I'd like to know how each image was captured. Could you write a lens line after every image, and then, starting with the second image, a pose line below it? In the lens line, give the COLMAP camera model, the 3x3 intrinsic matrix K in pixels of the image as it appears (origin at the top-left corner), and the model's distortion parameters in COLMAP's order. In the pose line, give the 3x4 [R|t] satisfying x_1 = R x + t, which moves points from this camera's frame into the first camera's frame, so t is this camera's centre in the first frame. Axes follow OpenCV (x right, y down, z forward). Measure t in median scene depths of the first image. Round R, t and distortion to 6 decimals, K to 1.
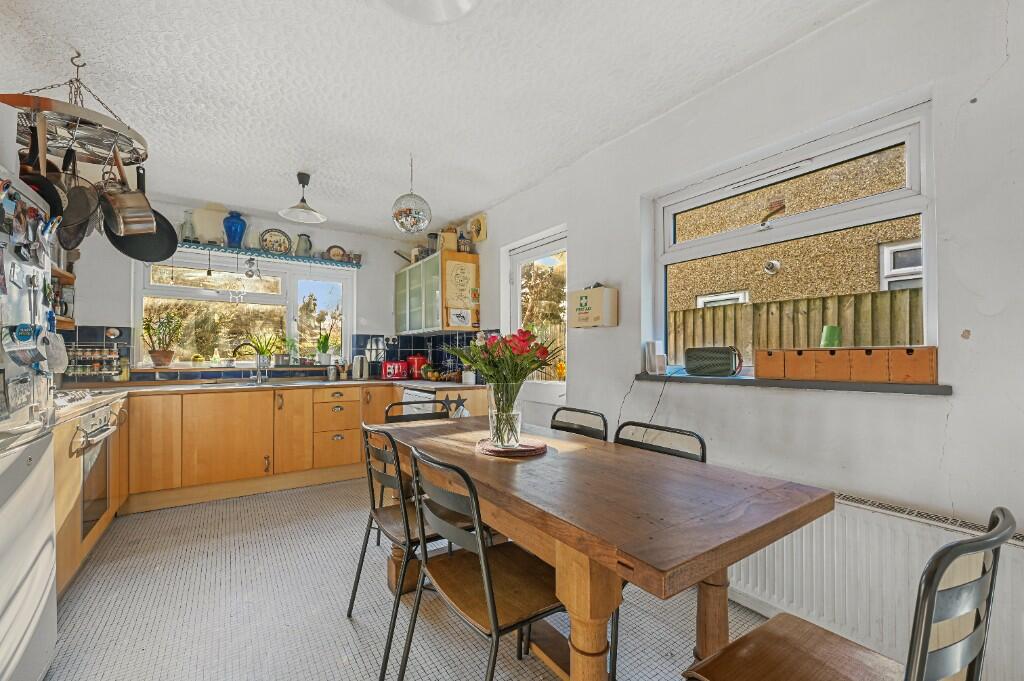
lens RADIAL K [[420.1, 0, 510.4], [0, 420.1, 349.0], [0, 0, 1]] dist [-0.002014, -0.000180]
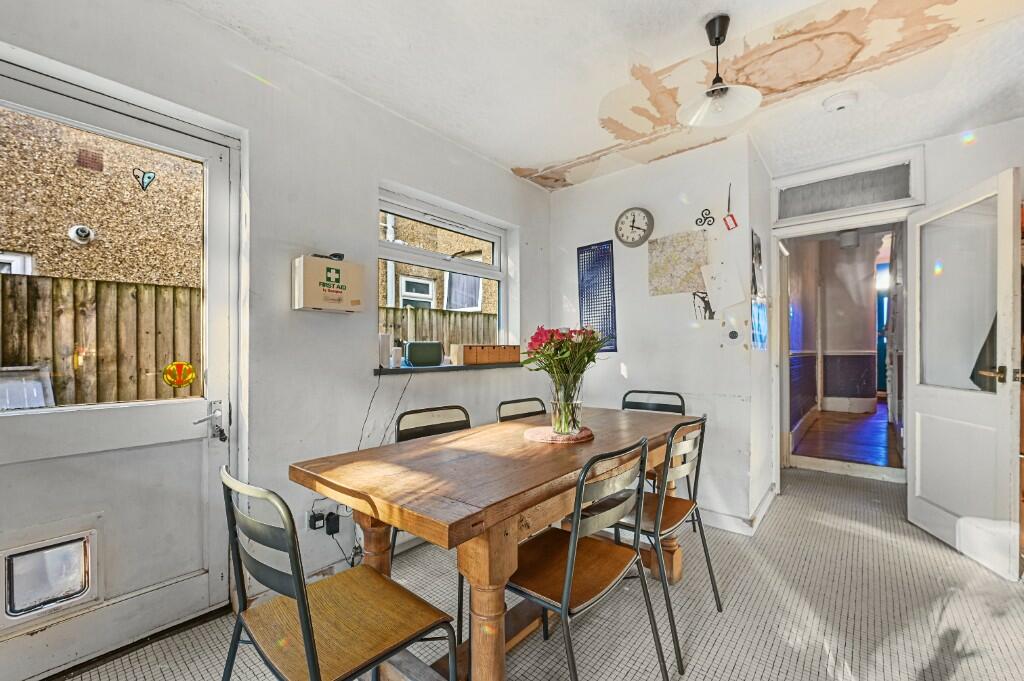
lens RADIAL K [[420.1, 0, 510.4], [0, 420.1, 349.0], [0, 0, 1]] dist [-0.002014, -0.000180]
pose [[-0.261968, 0.006356, 0.965056, -0.351935], [-0.011771, 0.999883, -0.009781, 0.011472], [-0.965005, -0.013922, -0.261863, 0.502726]]
